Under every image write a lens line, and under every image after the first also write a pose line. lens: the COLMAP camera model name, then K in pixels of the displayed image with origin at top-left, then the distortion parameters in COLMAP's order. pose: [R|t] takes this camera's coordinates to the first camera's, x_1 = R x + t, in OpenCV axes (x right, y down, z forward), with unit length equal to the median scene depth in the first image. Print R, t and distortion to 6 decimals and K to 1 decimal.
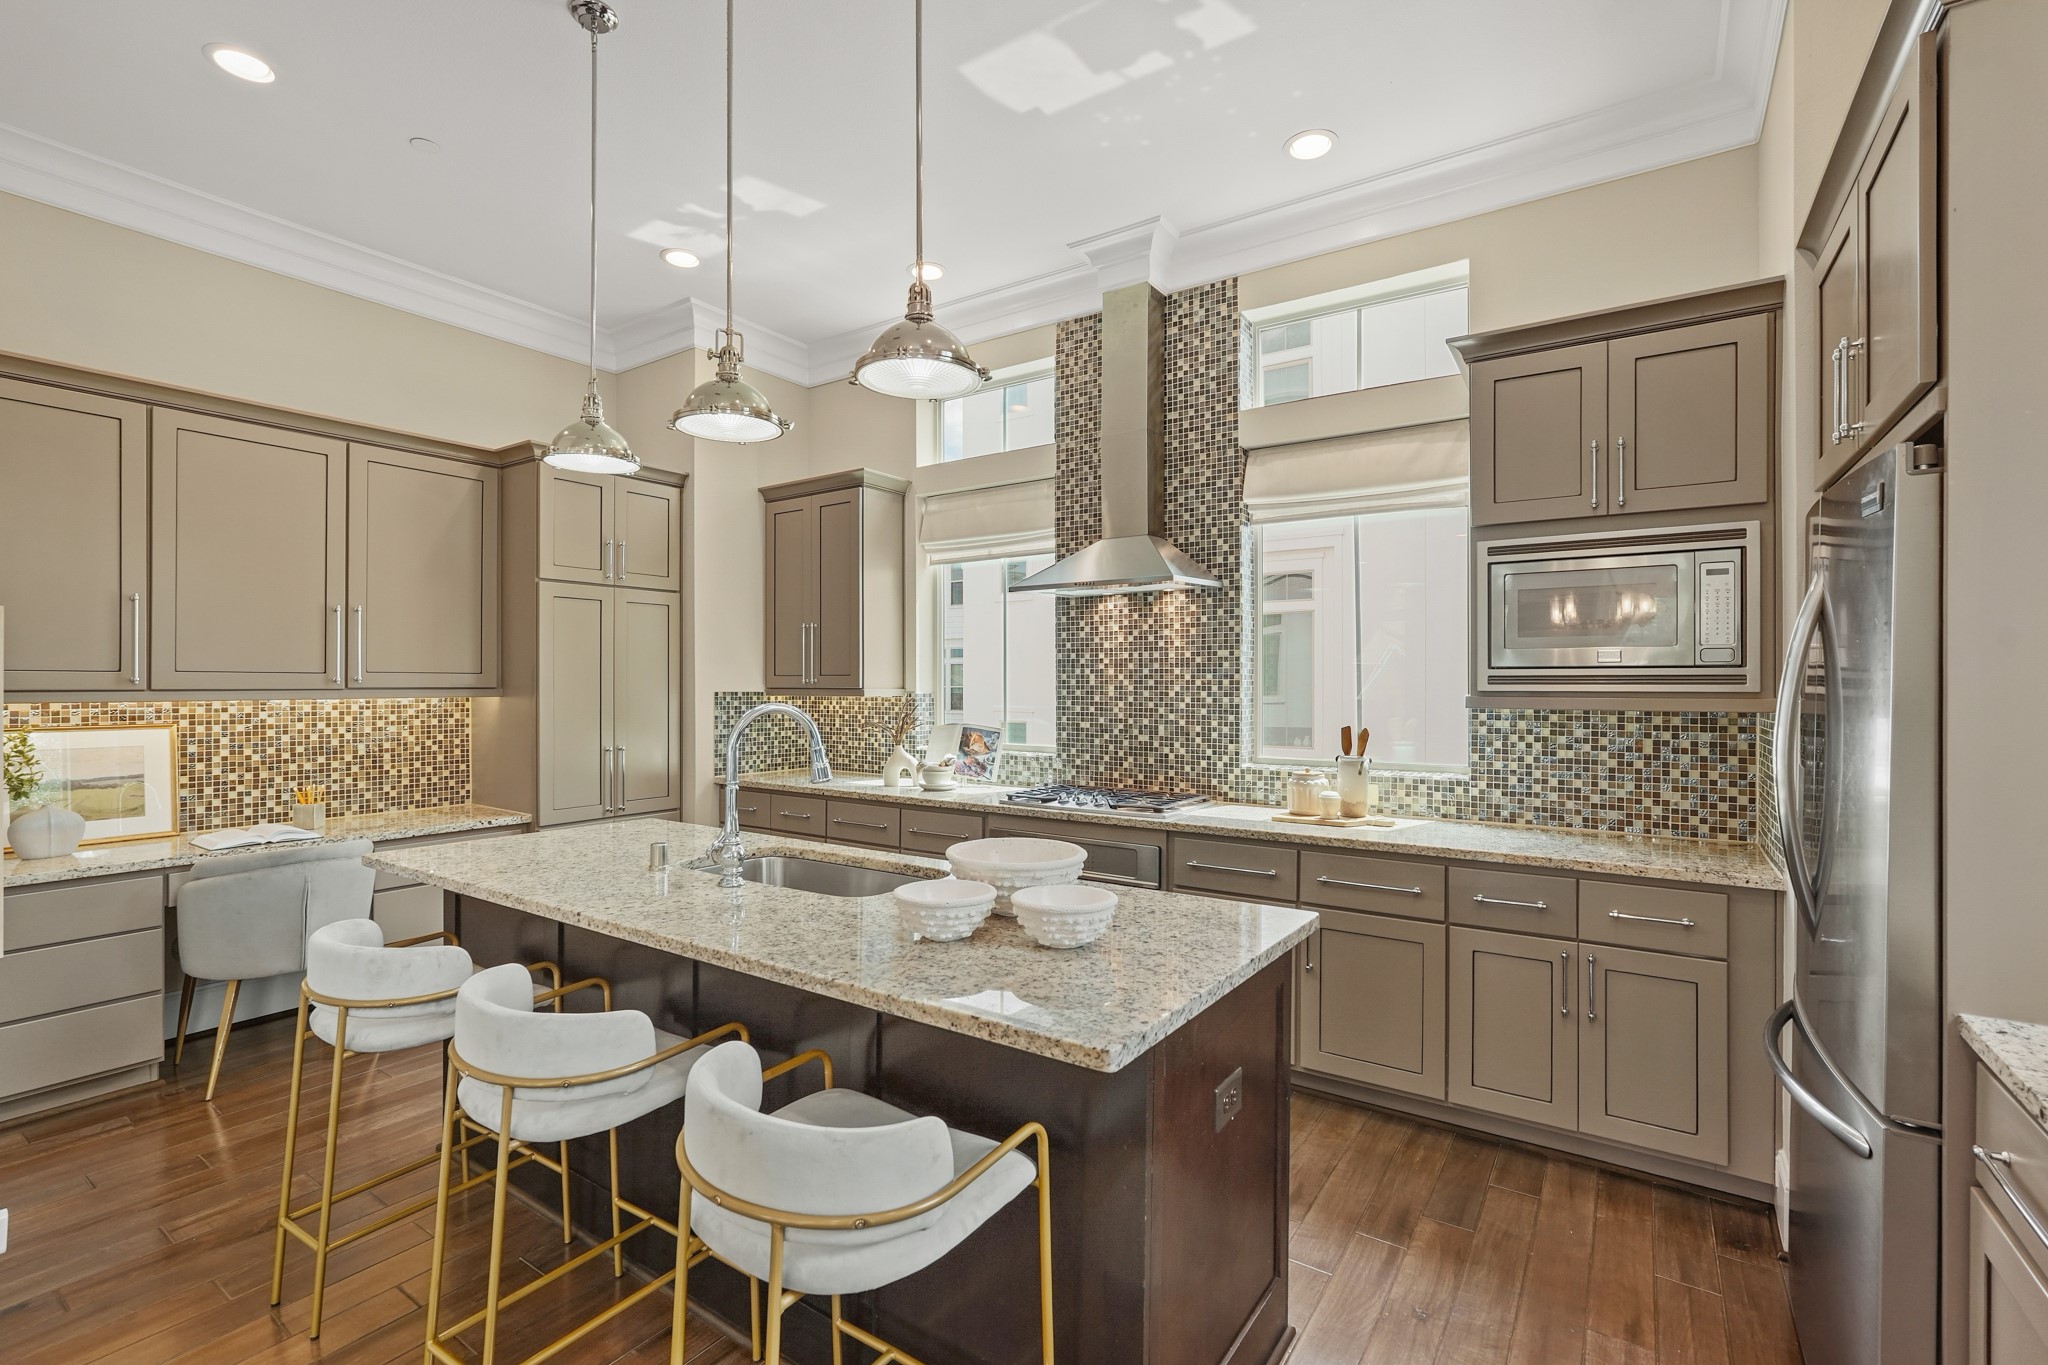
lens RADIAL K [[904.3, 0, 1024.9], [0, 904.3, 676.6], [0, 0, 1]] dist [-0.001487, -0.000097]
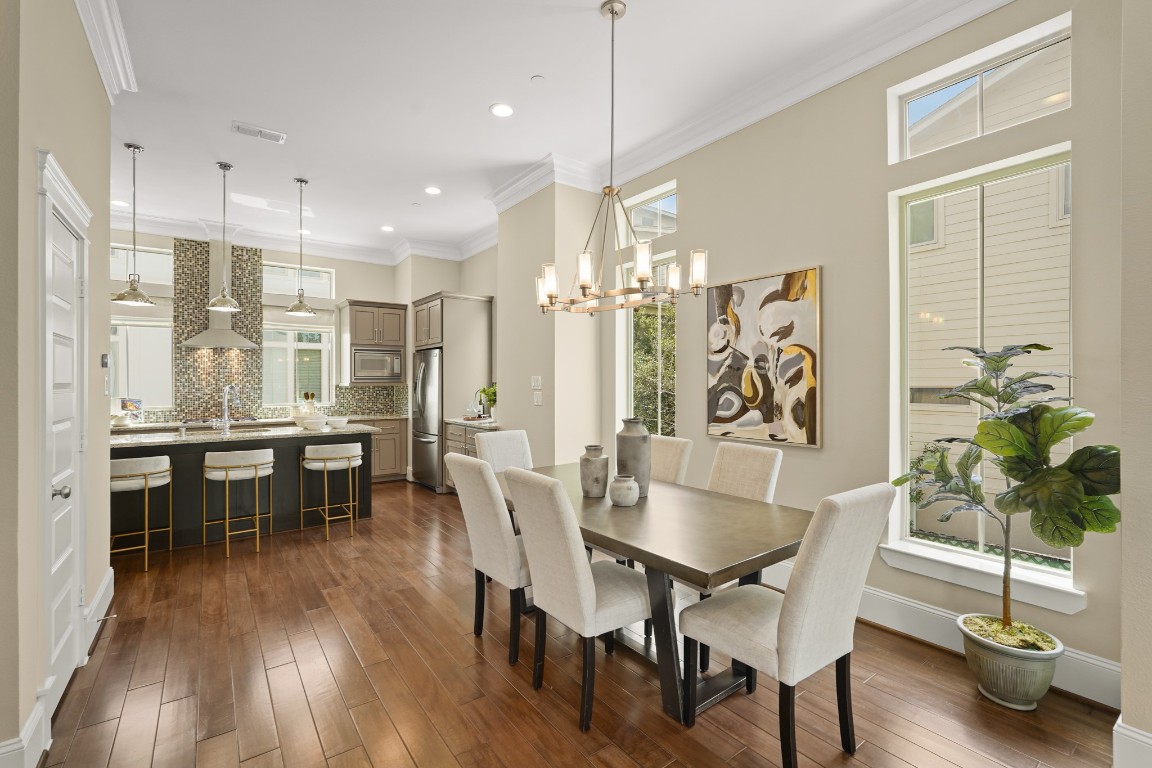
lens RADIAL K [[508.7, 0, 578.0], [0, 508.7, 380.7], [0, 0, 1]] dist [-0.001487, -0.000097]
pose [[0.333618, 0.000358, 0.942708, -0.967022], [-0.001766, 0.999998, 0.000245, 0.005387], [-0.942707, -0.001747, 0.333618, -0.559453]]
